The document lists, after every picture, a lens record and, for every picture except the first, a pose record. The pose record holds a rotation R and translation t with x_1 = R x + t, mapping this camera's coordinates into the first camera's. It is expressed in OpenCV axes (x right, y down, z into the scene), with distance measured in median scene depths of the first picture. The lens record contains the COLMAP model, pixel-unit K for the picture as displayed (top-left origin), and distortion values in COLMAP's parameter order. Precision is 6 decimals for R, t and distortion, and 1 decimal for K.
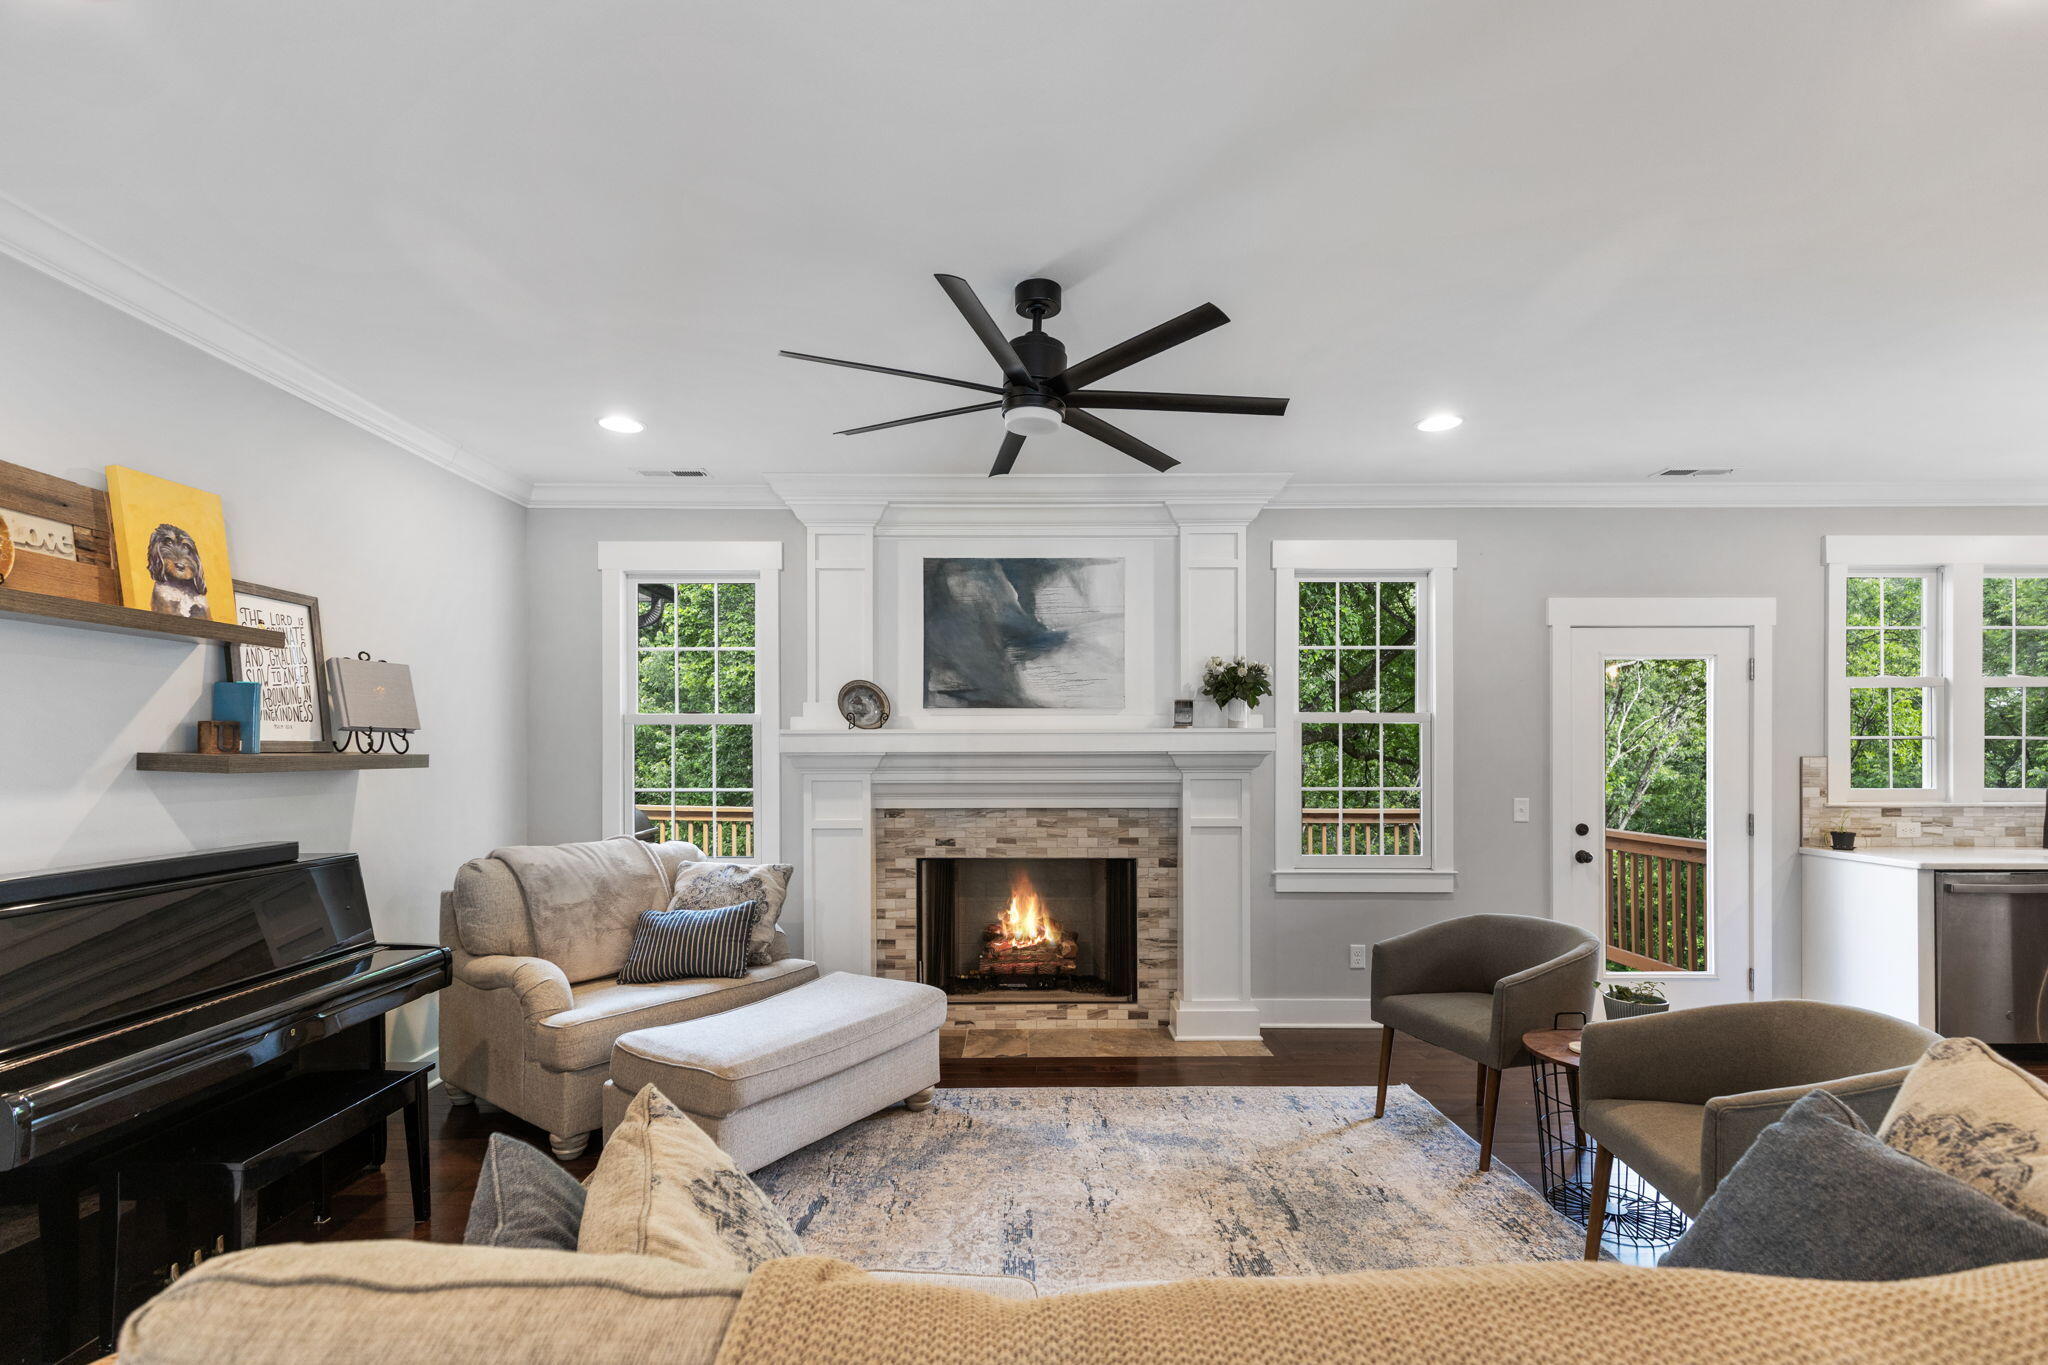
lens RADIAL K [[919.5, 0, 1023.9], [0, 919.5, 745.7], [0, 0, 1]] dist [0.001695, 0.000490]
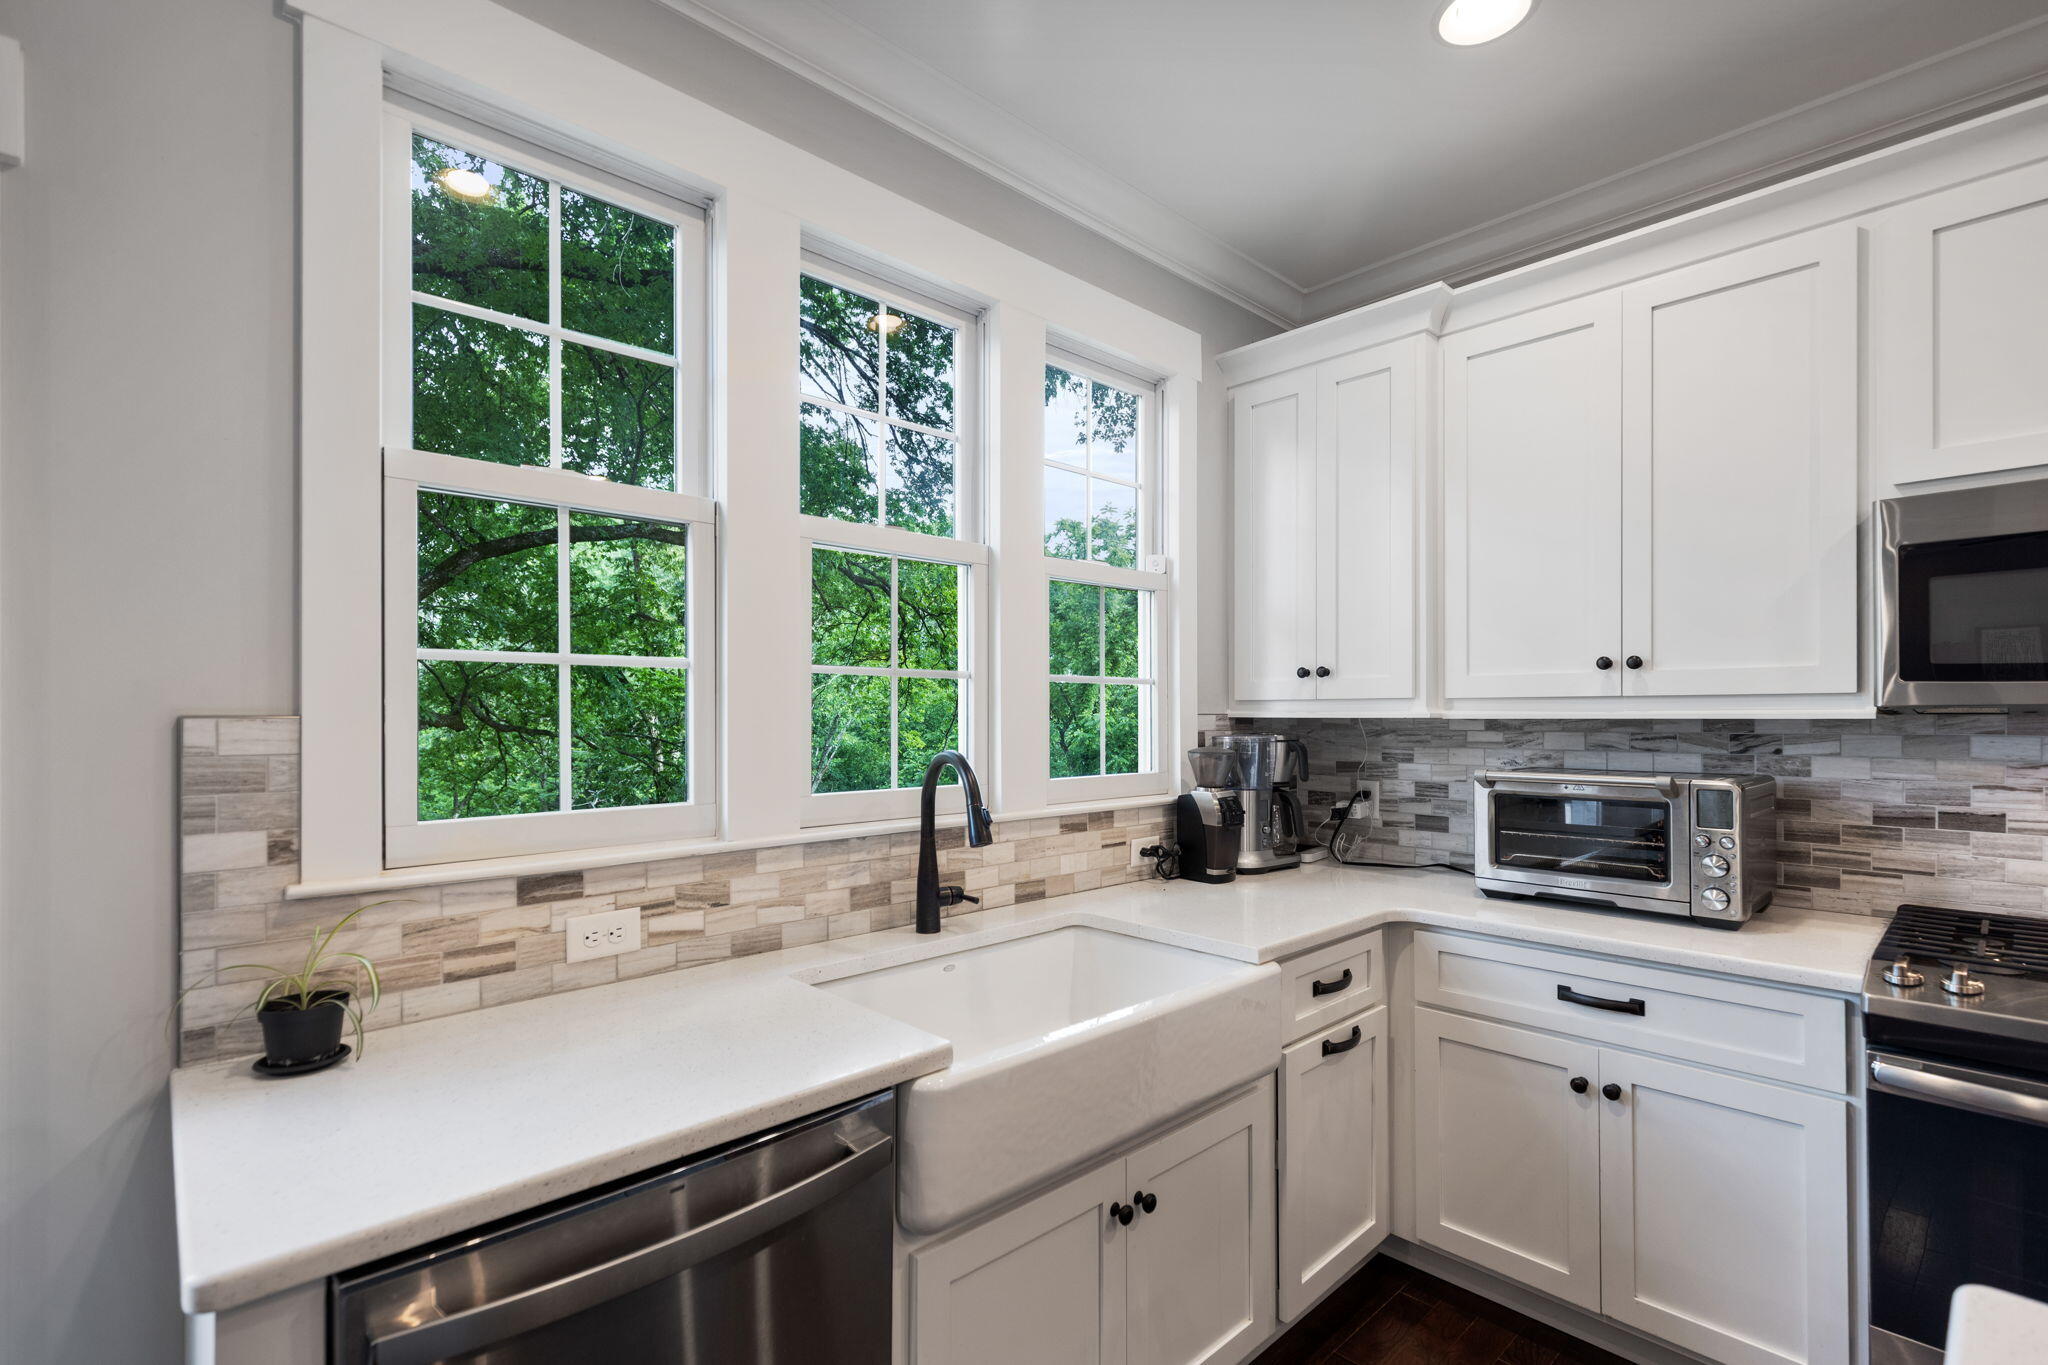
lens RADIAL K [[929.9, 0, 1031.8], [0, 929.9, 713.8], [0, 0, 1]] dist [0.000539, 0.000242]
pose [[0.717281, 0.002072, 0.696781, 0.834382], [-0.001811, 0.999998, -0.001109, 0.011186], [-0.696781, -0.000467, 0.717283, 0.647616]]
